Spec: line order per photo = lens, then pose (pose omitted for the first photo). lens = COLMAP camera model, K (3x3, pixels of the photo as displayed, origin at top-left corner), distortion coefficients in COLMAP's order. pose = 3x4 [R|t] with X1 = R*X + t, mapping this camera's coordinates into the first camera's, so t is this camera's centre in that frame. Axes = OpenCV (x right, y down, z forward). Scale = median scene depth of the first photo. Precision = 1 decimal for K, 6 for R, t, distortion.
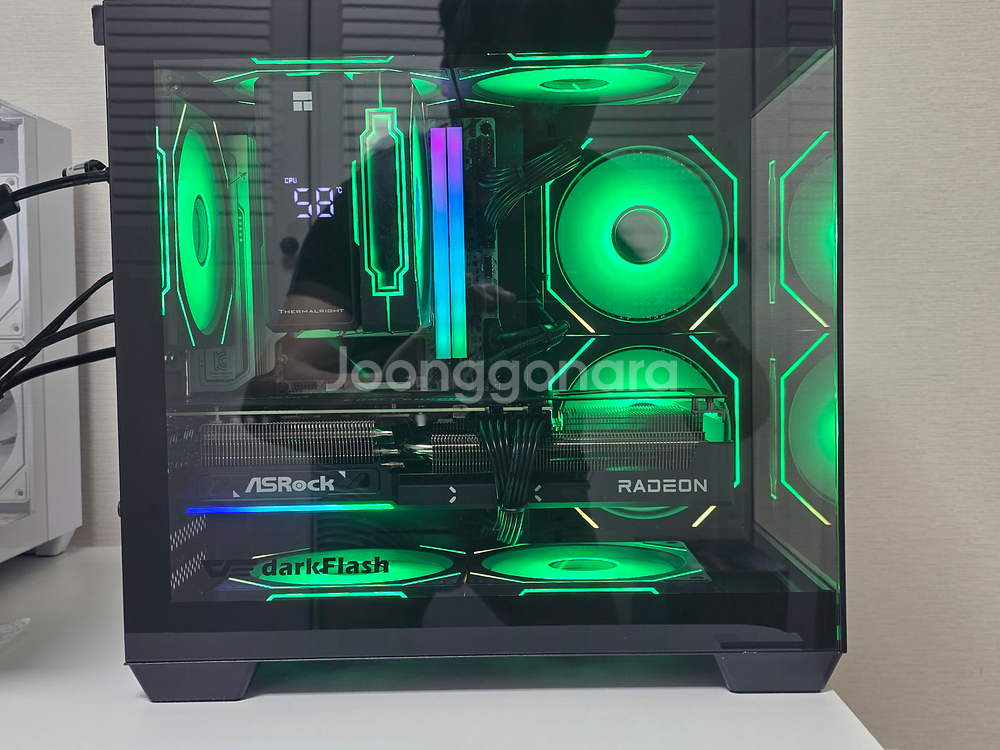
lens RADIAL K [[1353.7, 0, 546.0], [0, 1353.7, 376.9], [0, 0, 1]] dist [0.070219, 0.000000]
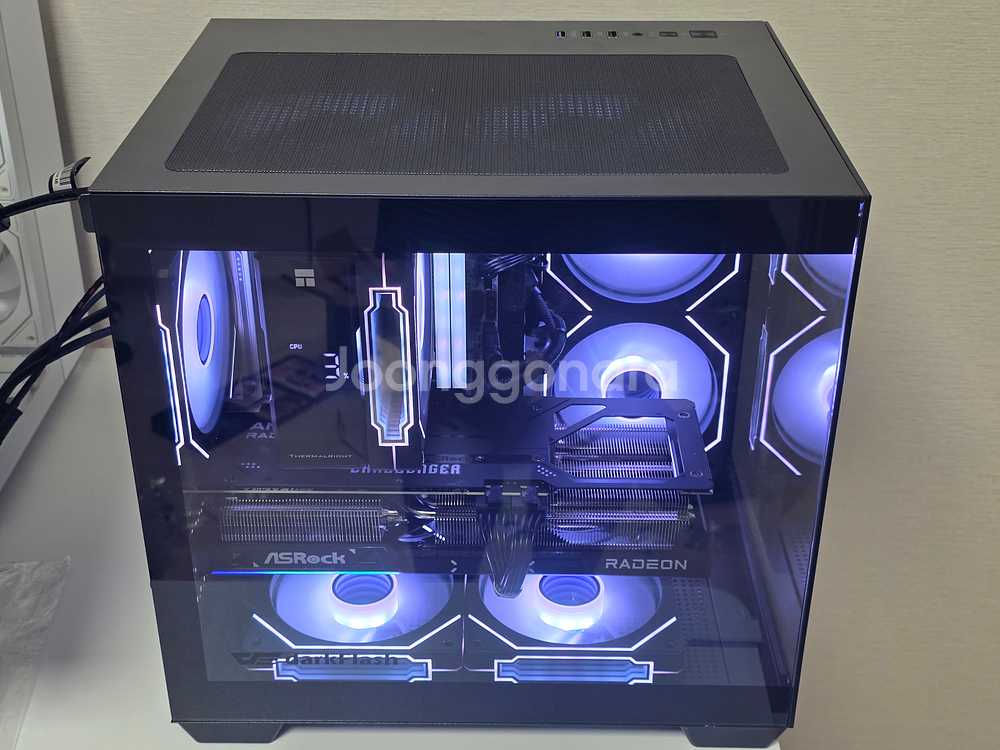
lens RADIAL K [[1353.7, 0, 531.8], [0, 1353.7, 383.1], [0, 0, 1]] dist [0.070219, 0.000000]
pose [[0.999466, 0.030701, 0.011230, -0.022463], [-0.032458, 0.891035, 0.452773, -0.535041], [0.003895, -0.452896, 0.891555, 0.090108]]
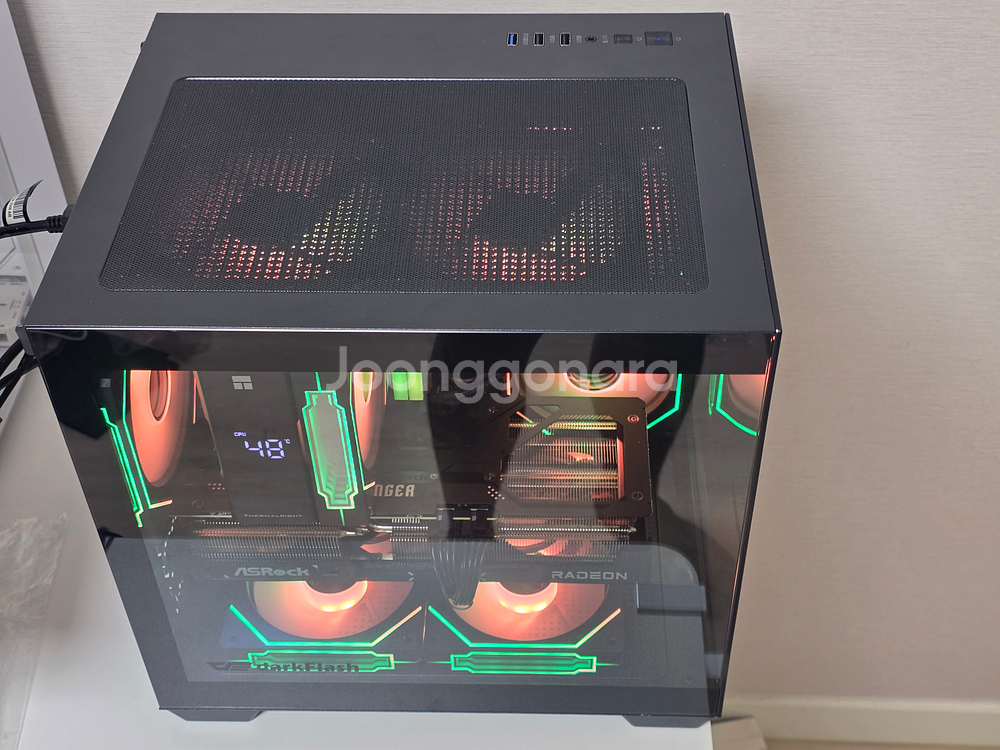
lens RADIAL K [[1353.7, 0, 548.5], [0, 1353.7, 381.7], [0, 0, 1]] dist [0.070219, 0.000000]
pose [[0.999540, 0.029900, -0.005007, 0.050970], [-0.019401, 0.757764, 0.652240, -0.801293], [0.023296, -0.651843, 0.757996, 0.216367]]
